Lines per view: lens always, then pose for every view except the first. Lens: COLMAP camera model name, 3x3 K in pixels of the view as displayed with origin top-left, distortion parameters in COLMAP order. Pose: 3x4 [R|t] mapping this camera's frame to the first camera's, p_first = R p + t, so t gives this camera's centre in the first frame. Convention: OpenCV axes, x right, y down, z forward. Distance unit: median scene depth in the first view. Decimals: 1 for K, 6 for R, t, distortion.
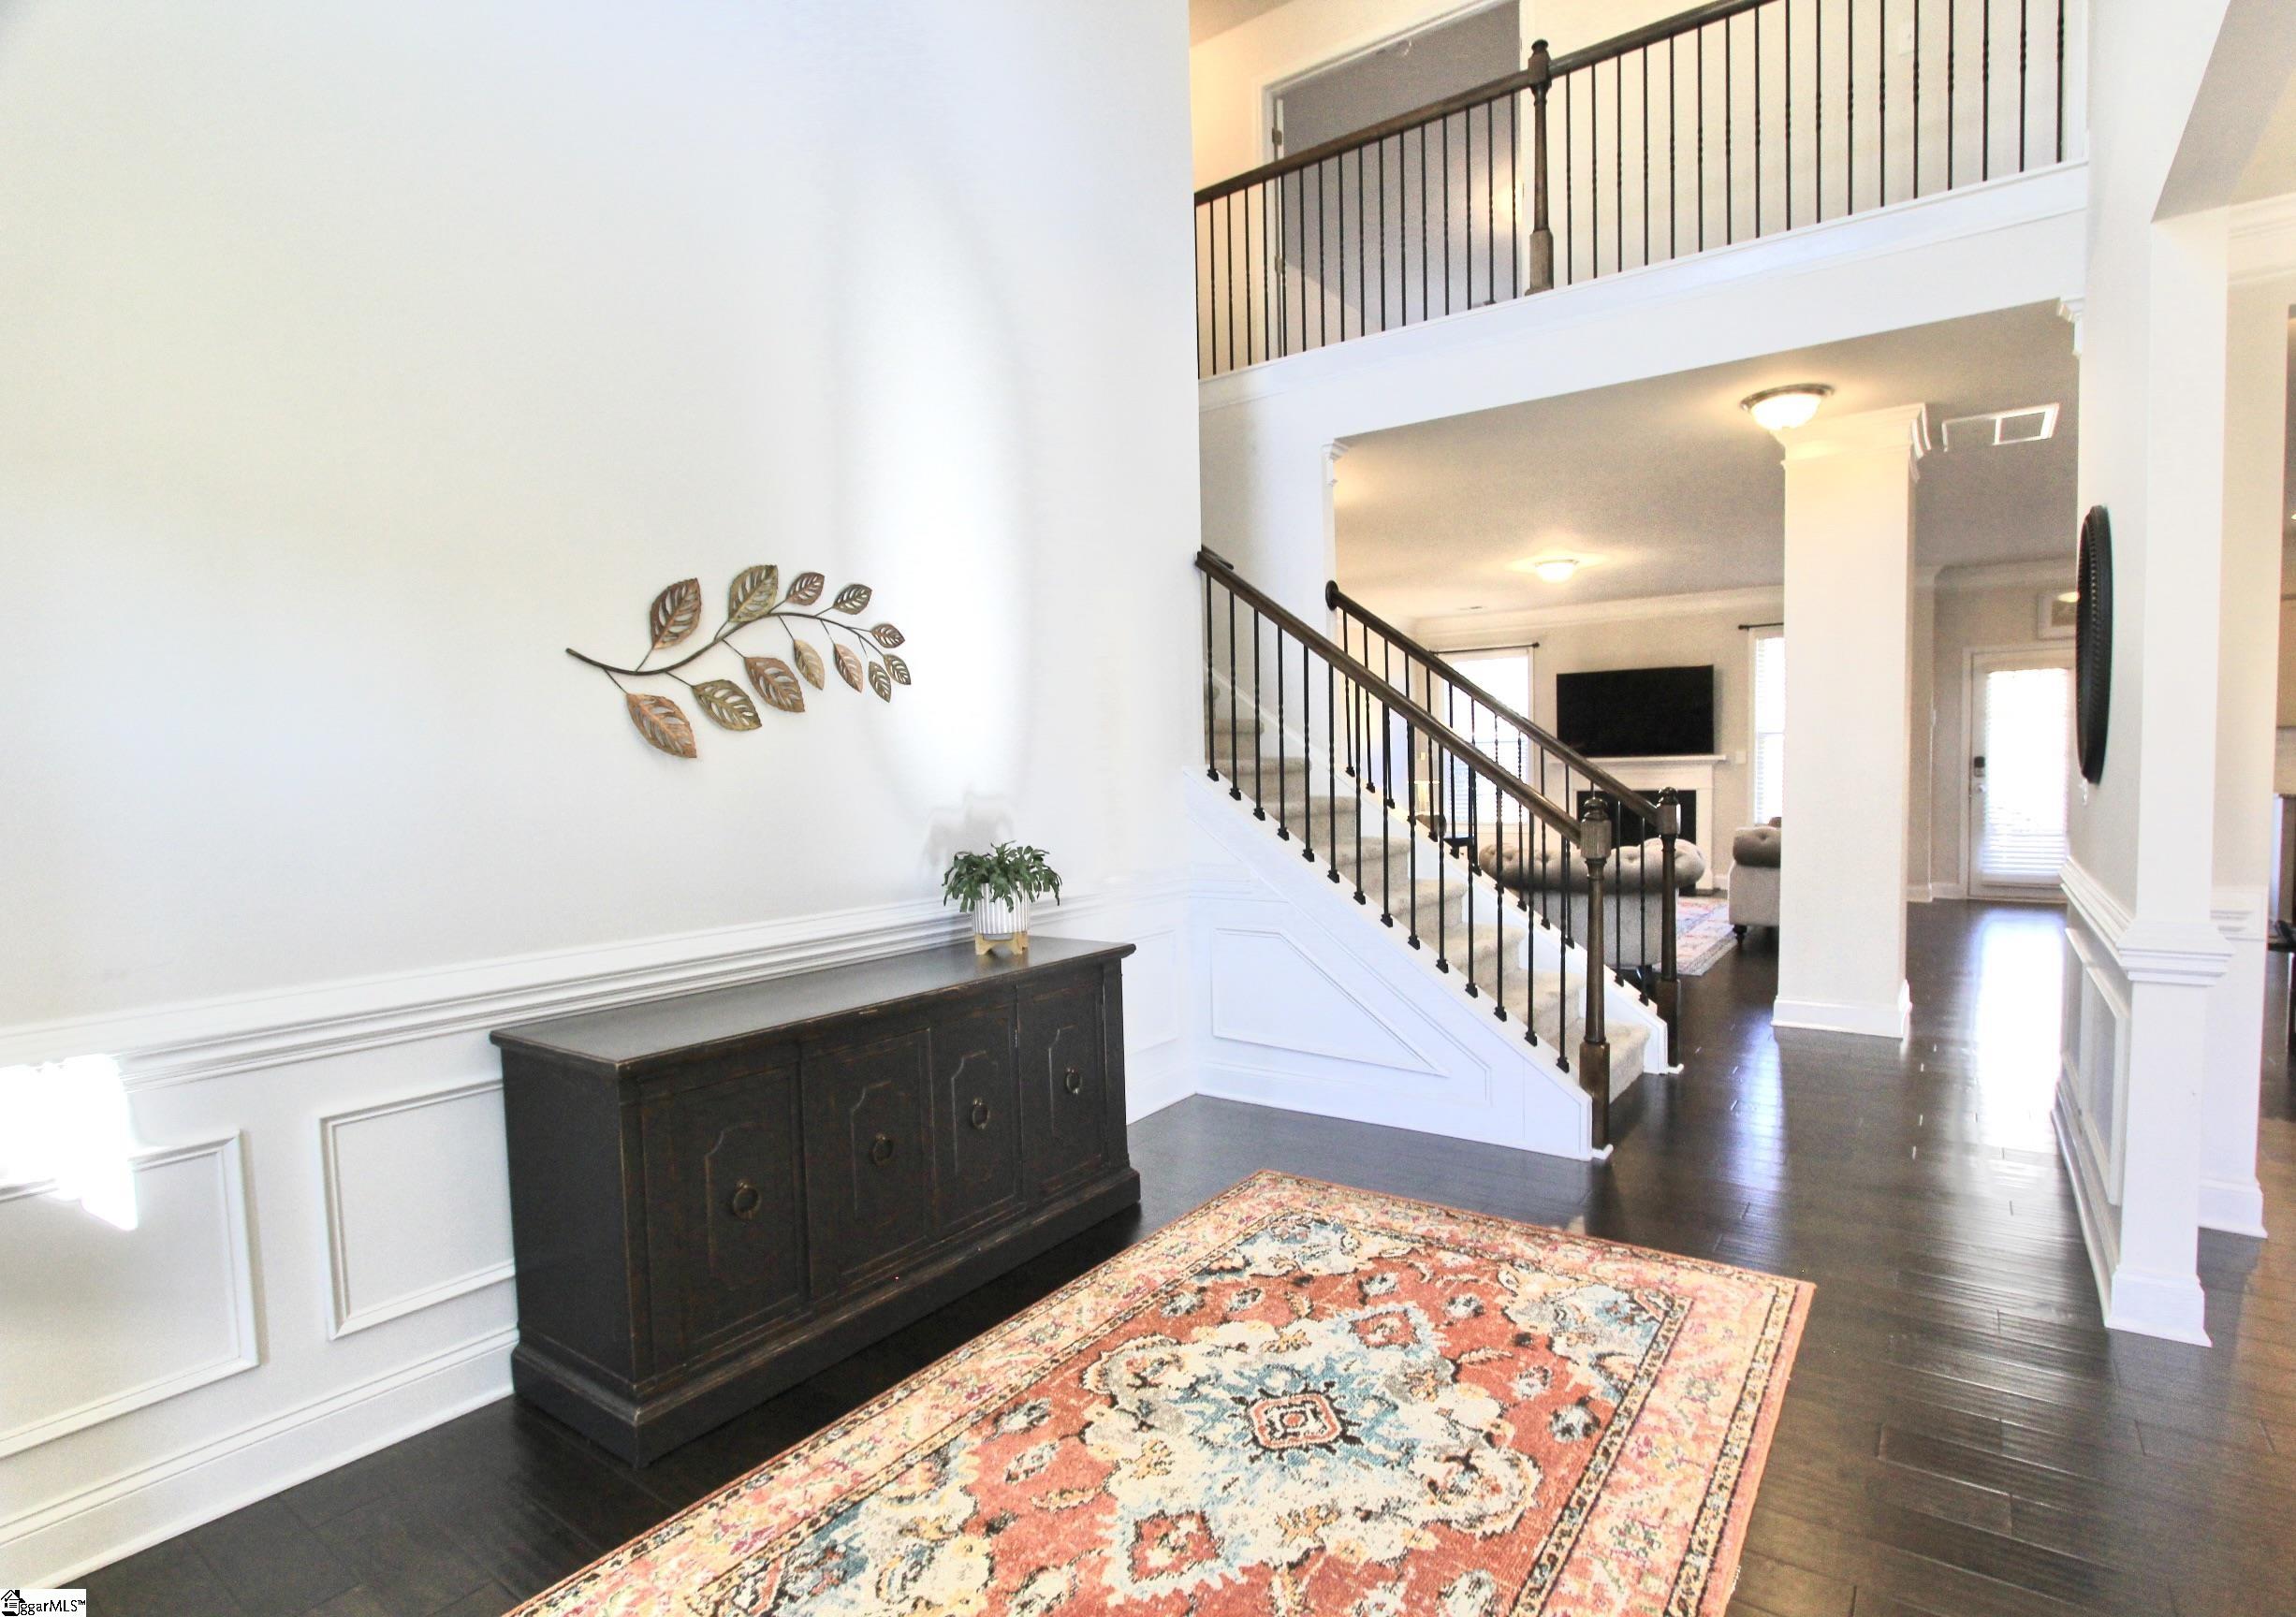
lens RADIAL K [[1119.6, 0, 1198.6], [0, 1119.6, 837.8], [0, 0, 1]] dist [-0.017832, -0.000189]
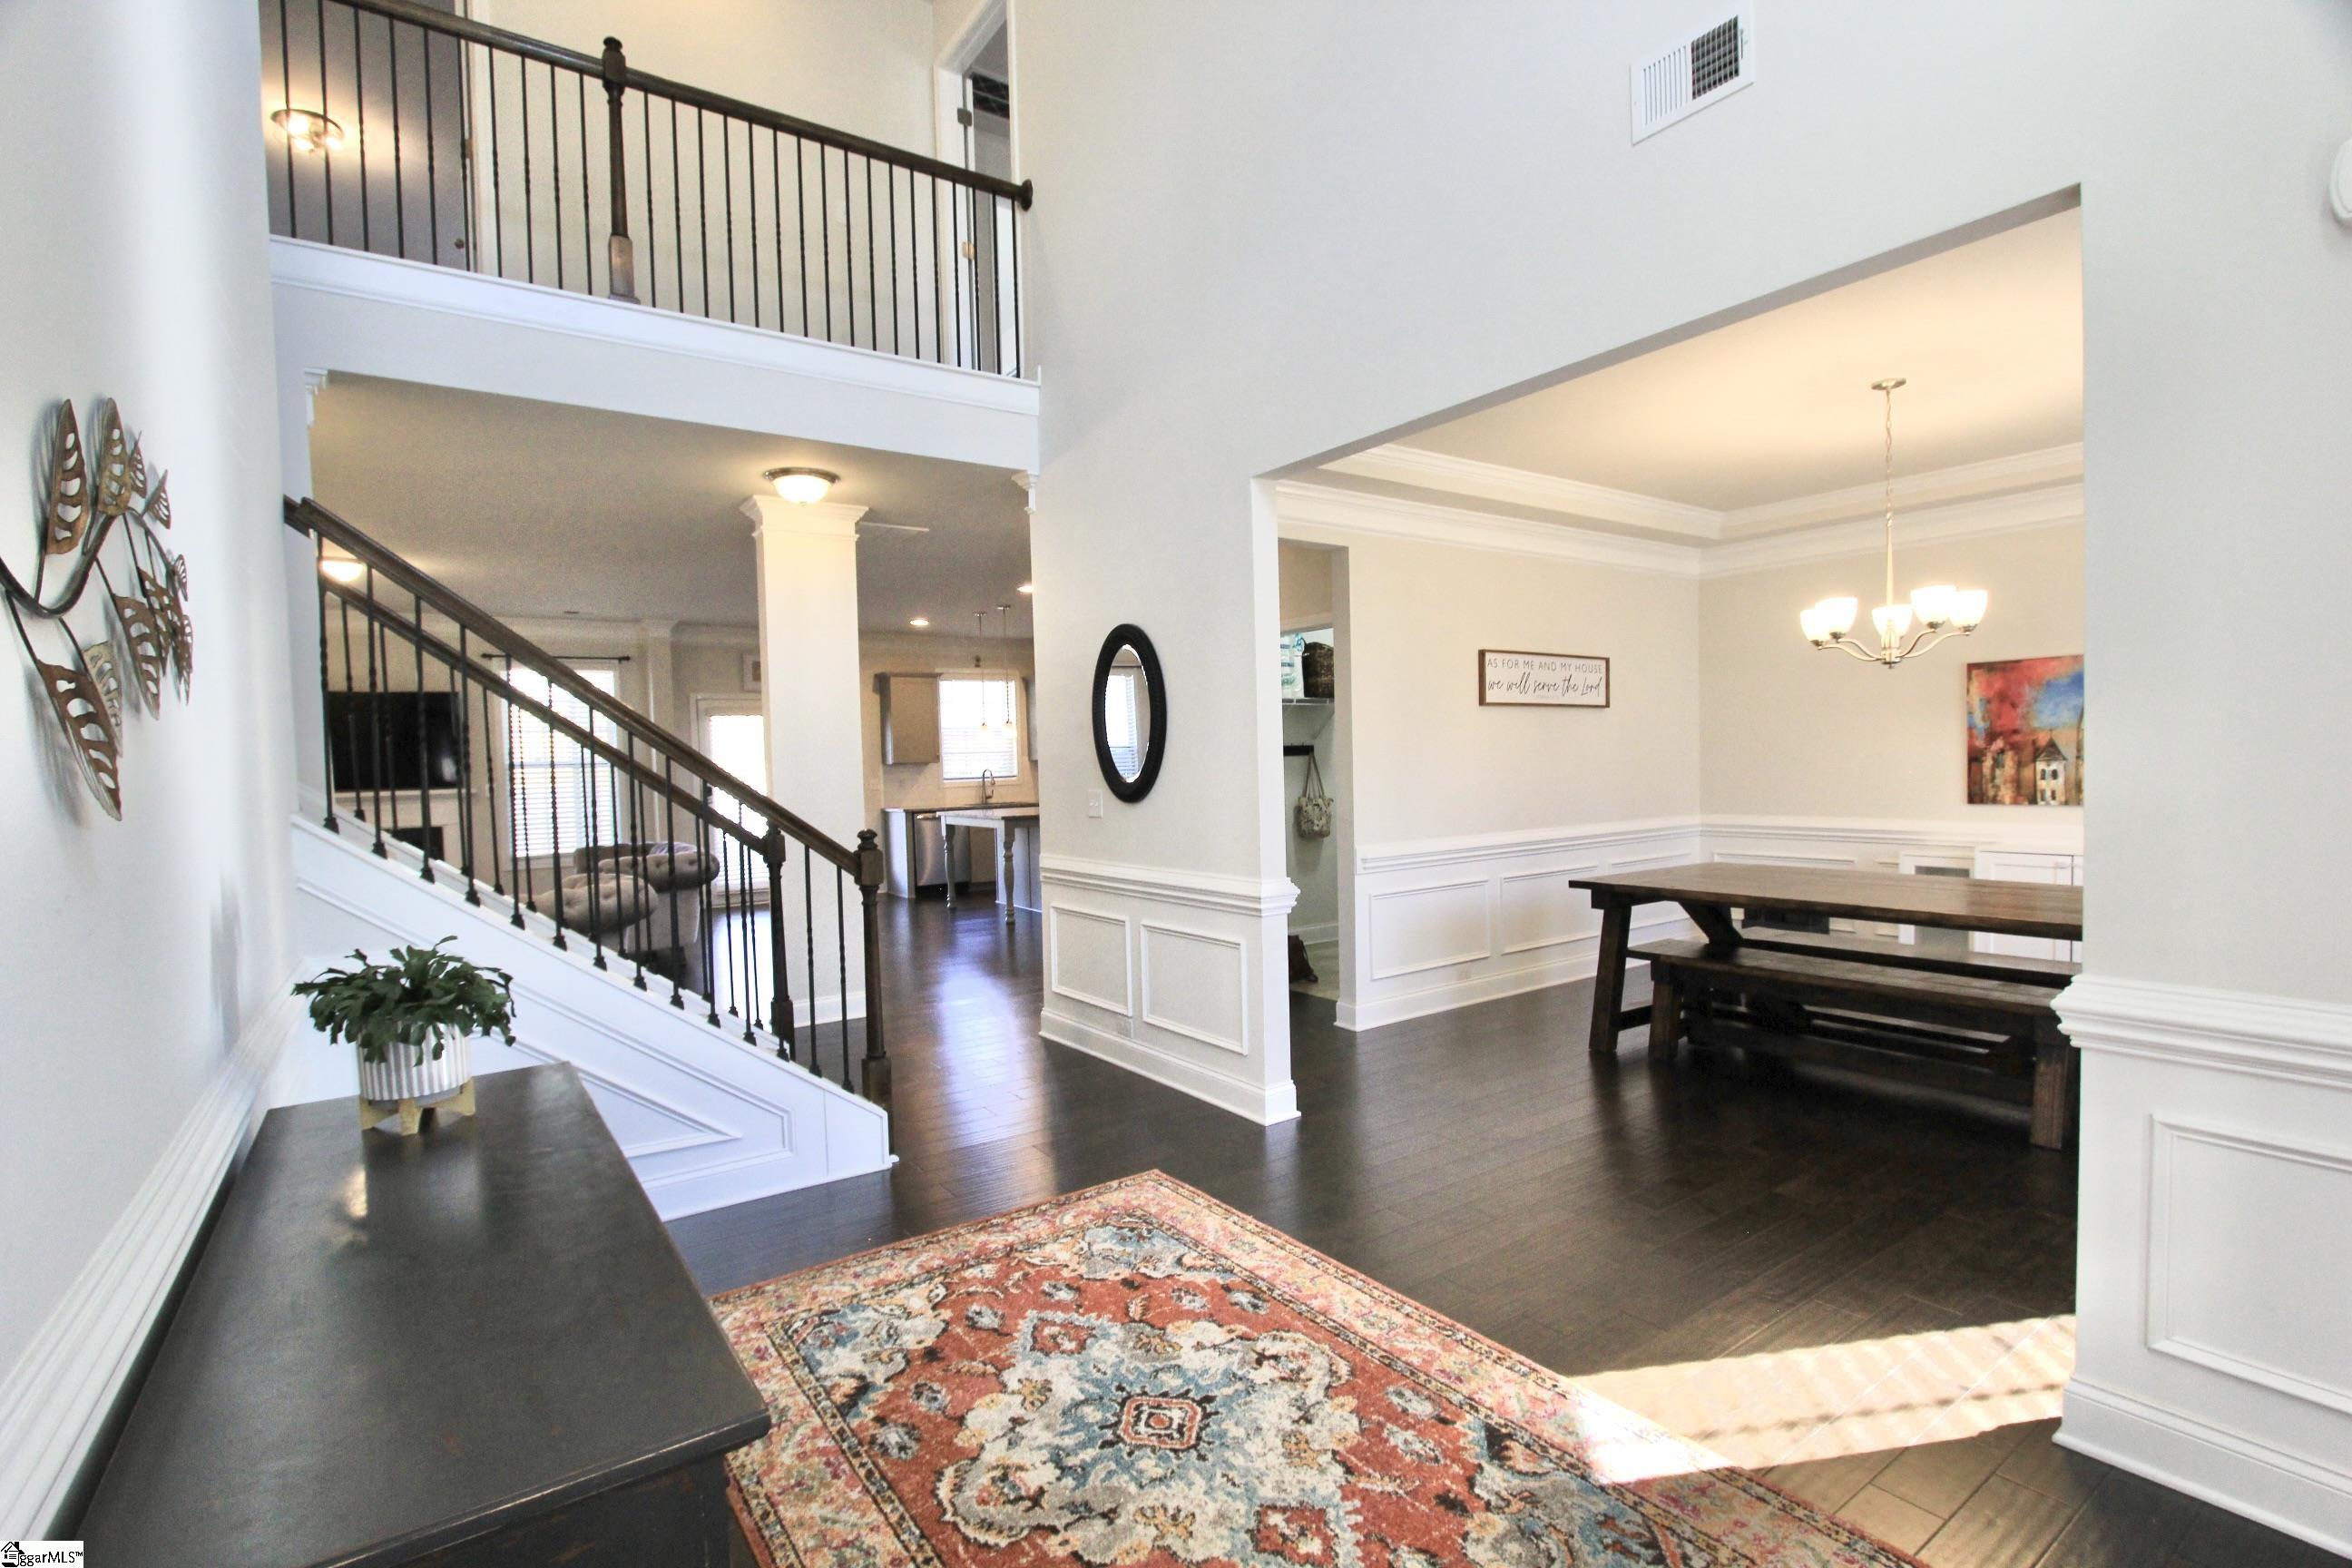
lens RADIAL K [[1083.0, 0, 1176.5], [0, 1083.0, 809.1], [0, 0, 1]] dist [-0.025613, 0.001638]
pose [[0.348858, -0.029320, 0.936717, -0.708386], [0.078285, 0.996929, 0.002049, -0.045096], [-0.933900, 0.072616, 0.350082, 0.496680]]
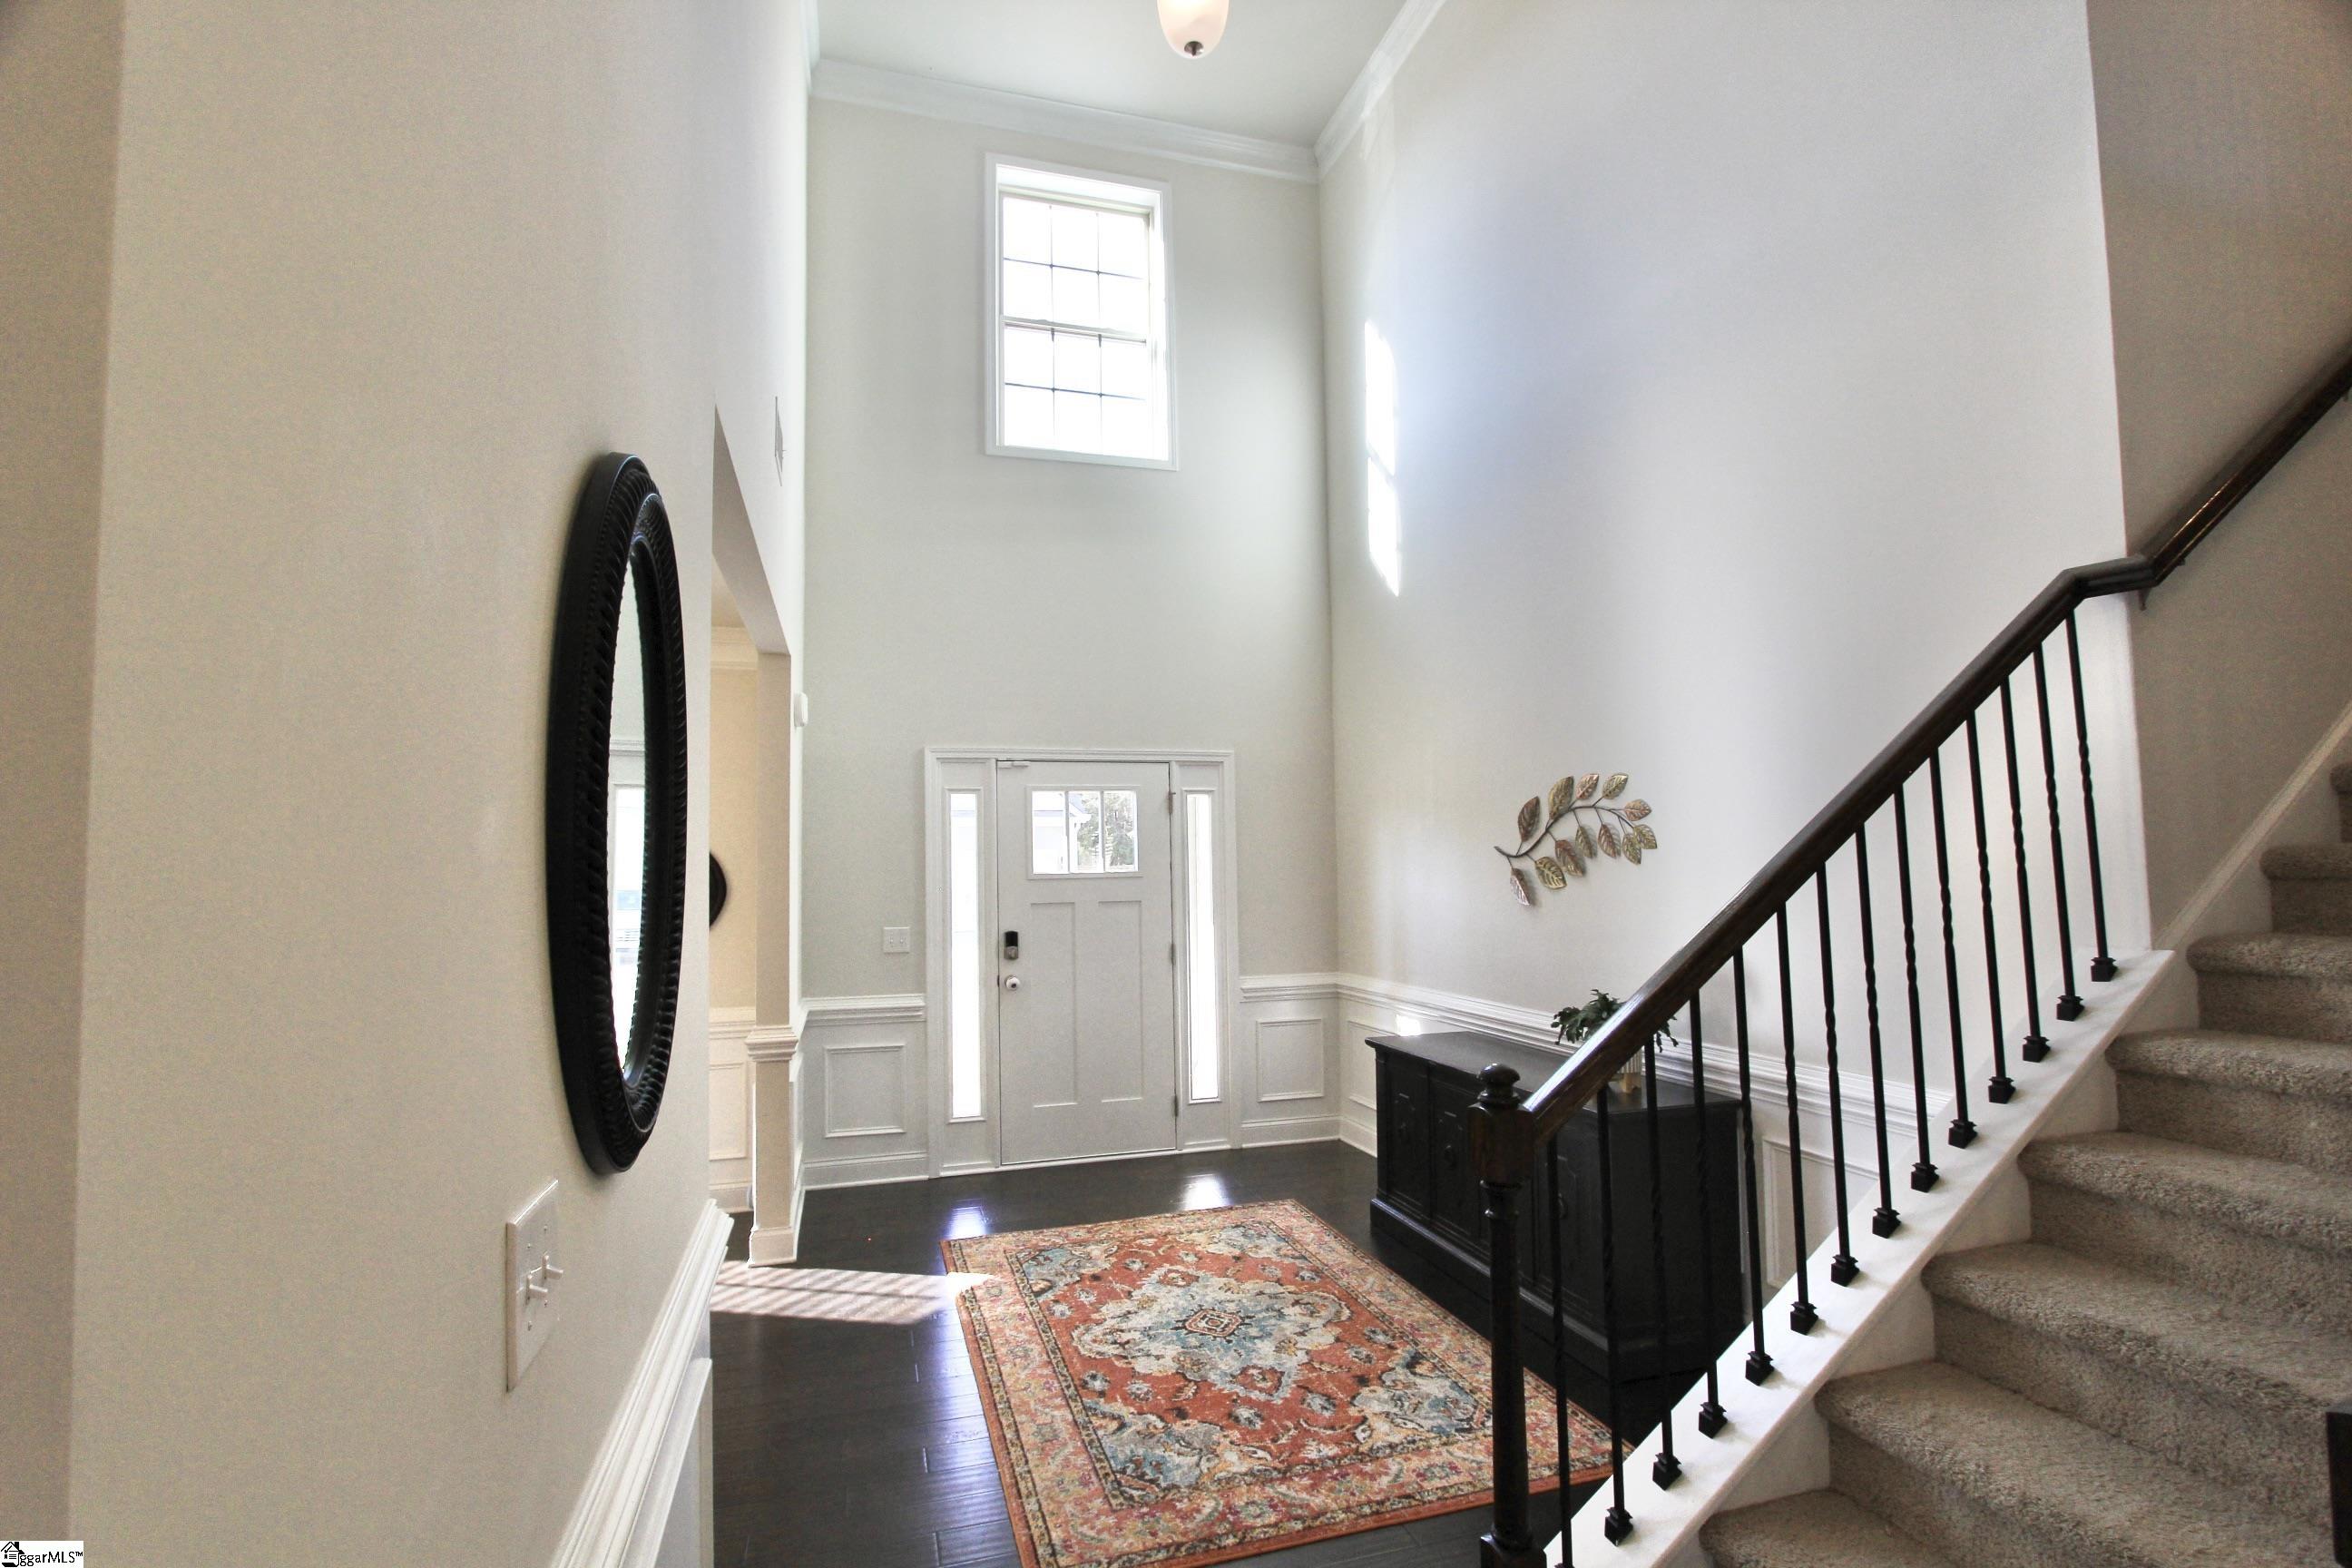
lens RADIAL K [[1083.0, 0, 1176.5], [0, 1083.0, 809.1], [0, 0, 1]] dist [-0.025613, 0.001638]
pose [[-0.631509, -0.014928, -0.775225, 1.173526], [-0.019447, 0.999805, -0.003411, -0.206698], [0.775125, 0.012922, -0.631676, 1.662990]]
